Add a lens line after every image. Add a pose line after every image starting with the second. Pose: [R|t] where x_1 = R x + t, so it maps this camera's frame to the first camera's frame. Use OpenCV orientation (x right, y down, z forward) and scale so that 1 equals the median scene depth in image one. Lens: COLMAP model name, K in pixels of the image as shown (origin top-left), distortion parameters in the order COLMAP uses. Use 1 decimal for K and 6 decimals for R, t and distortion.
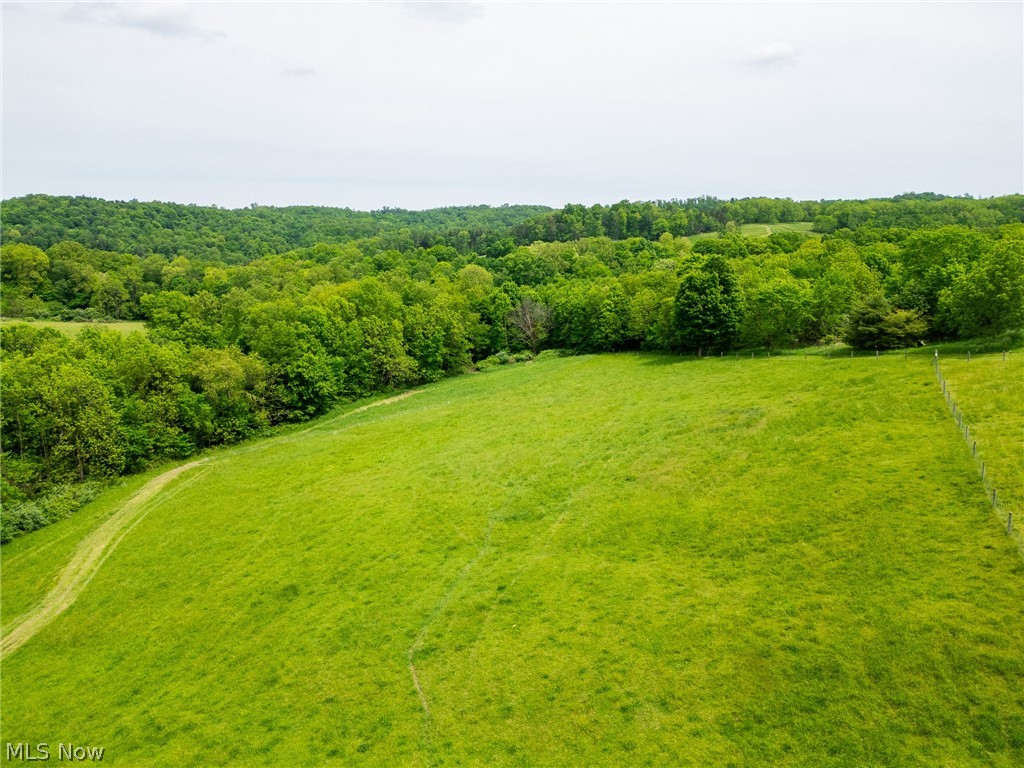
lens RADIAL K [[717.6, 0, 511.5], [0, 717.6, 384.7], [0, 0, 1]] dist [0.063078, -0.050583]
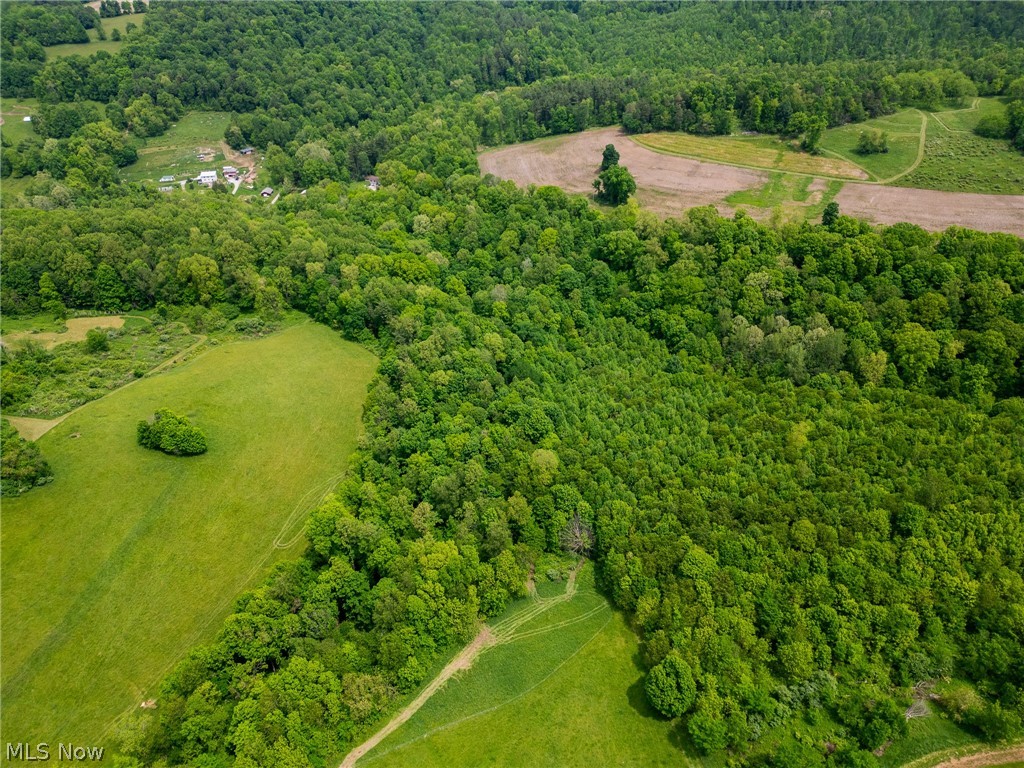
lens RADIAL K [[717.6, 0, 511.8], [0, 717.6, 385.1], [0, 0, 1]] dist [0.063078, -0.050583]
pose [[0.982577, 0.094681, -0.159933, 0.089908], [-0.025825, 0.921717, 0.387003, -0.833297], [0.184055, -0.376130, 0.908102, -0.121566]]
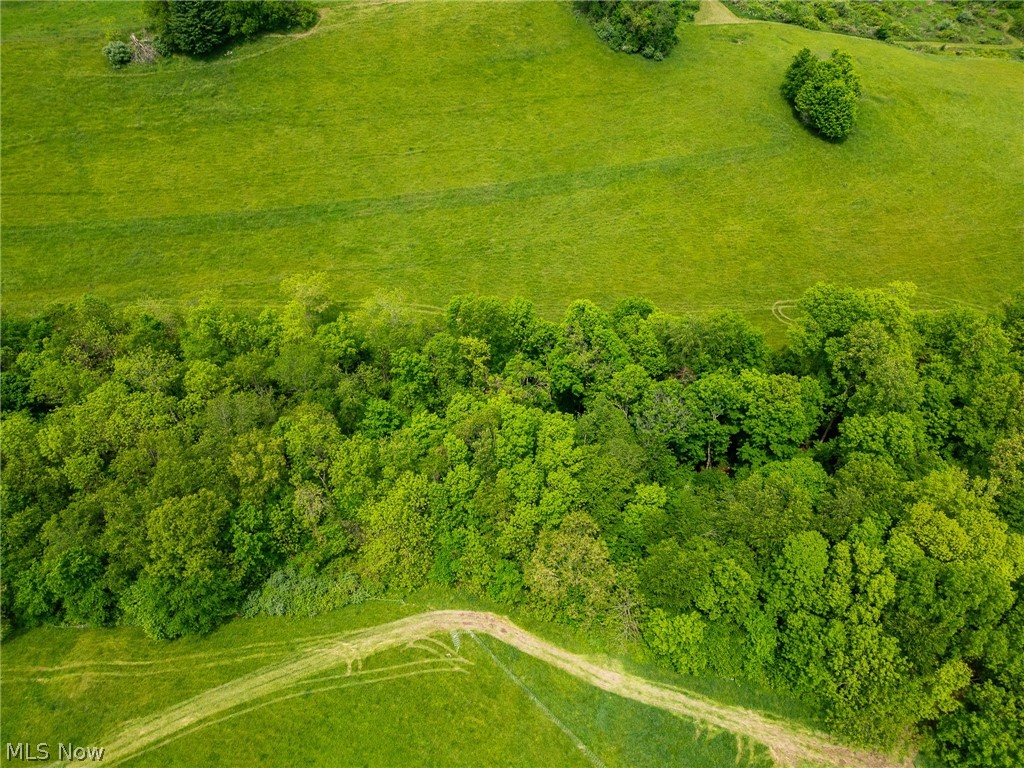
lens RADIAL K [[717.6, 0, 509.1], [0, 717.6, 378.7], [0, 0, 1]] dist [0.063078, -0.050583]
pose [[0.188695, 0.698853, -0.689926, -0.009348], [-0.187720, 0.715261, 0.673174, -0.413663], [0.963927, 0.002489, 0.266155, 0.462704]]
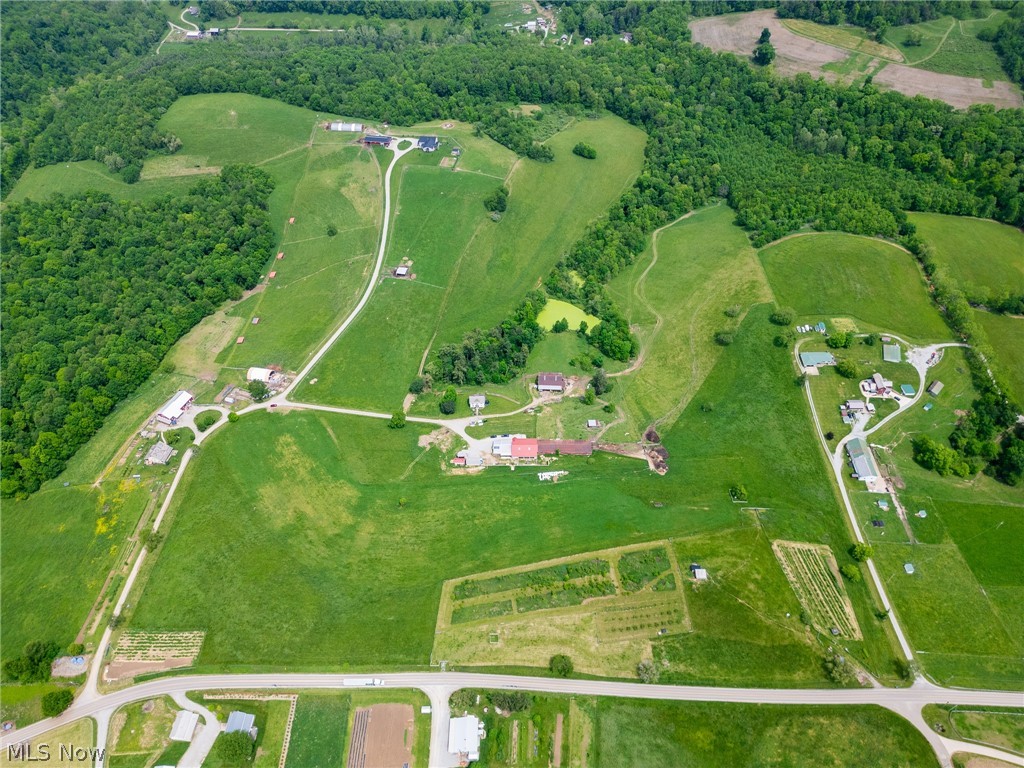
lens RADIAL K [[717.6, 0, 511.3], [0, 717.6, 378.9], [0, 0, 1]] dist [0.063078, -0.050583]
pose [[0.928052, 0.265185, -0.261528, 0.271362], [-0.060709, 0.800494, 0.596259, -1.644136], [0.367470, -0.537482, 0.758998, -3.271651]]
